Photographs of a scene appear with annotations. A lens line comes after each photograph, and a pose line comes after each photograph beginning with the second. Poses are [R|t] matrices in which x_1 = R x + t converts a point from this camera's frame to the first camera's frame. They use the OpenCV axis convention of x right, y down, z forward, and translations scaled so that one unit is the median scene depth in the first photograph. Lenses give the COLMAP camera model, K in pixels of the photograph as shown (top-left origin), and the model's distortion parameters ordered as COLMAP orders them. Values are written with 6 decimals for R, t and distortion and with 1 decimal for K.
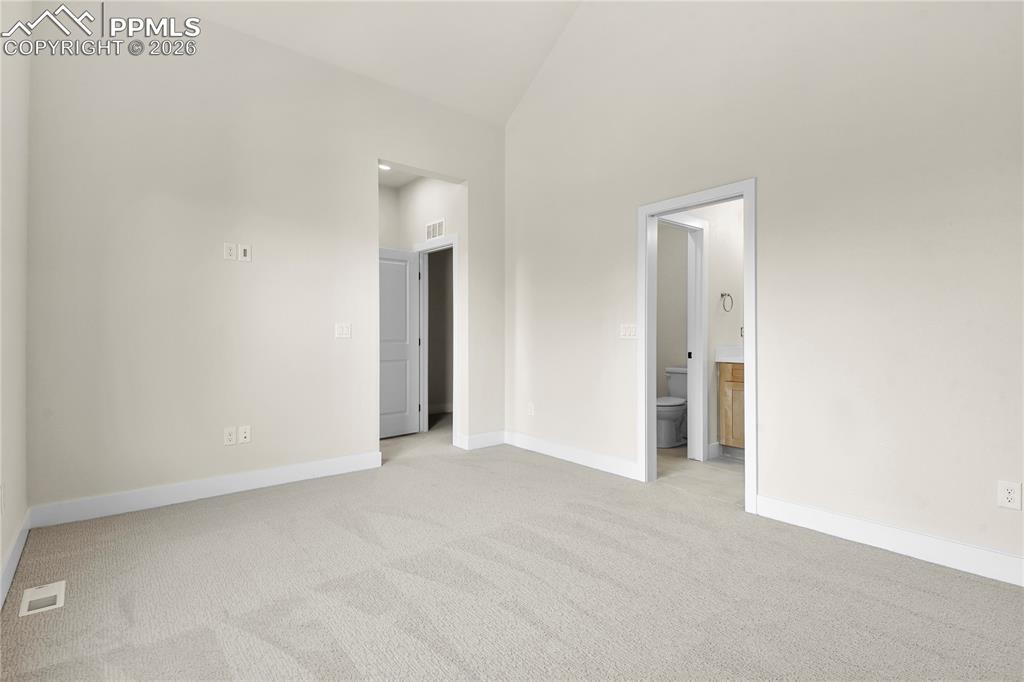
lens RADIAL K [[495.4, 0, 513.9], [0, 495.4, 335.8], [0, 0, 1]] dist [0.019005, -0.000687]
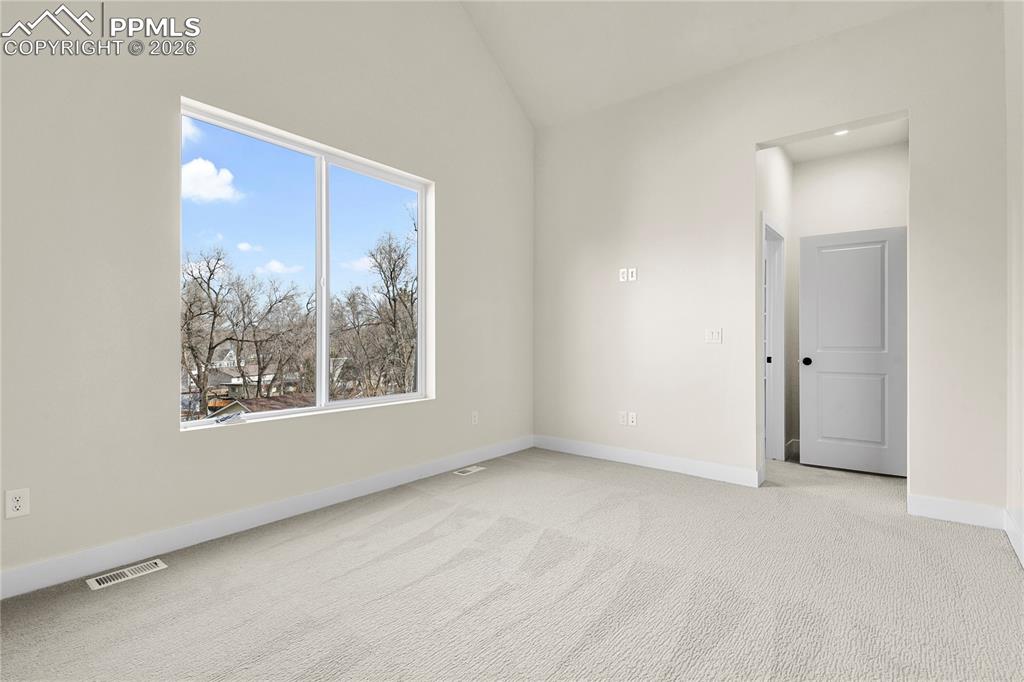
lens RADIAL K [[495.4, 0, 513.9], [0, 495.4, 335.8], [0, 0, 1]] dist [0.019005, -0.000687]
pose [[0.205260, -0.004111, -0.978699, 0.615800], [-0.004857, 0.999975, -0.005219, -0.002464], [0.978696, 0.005825, 0.205234, 0.456228]]
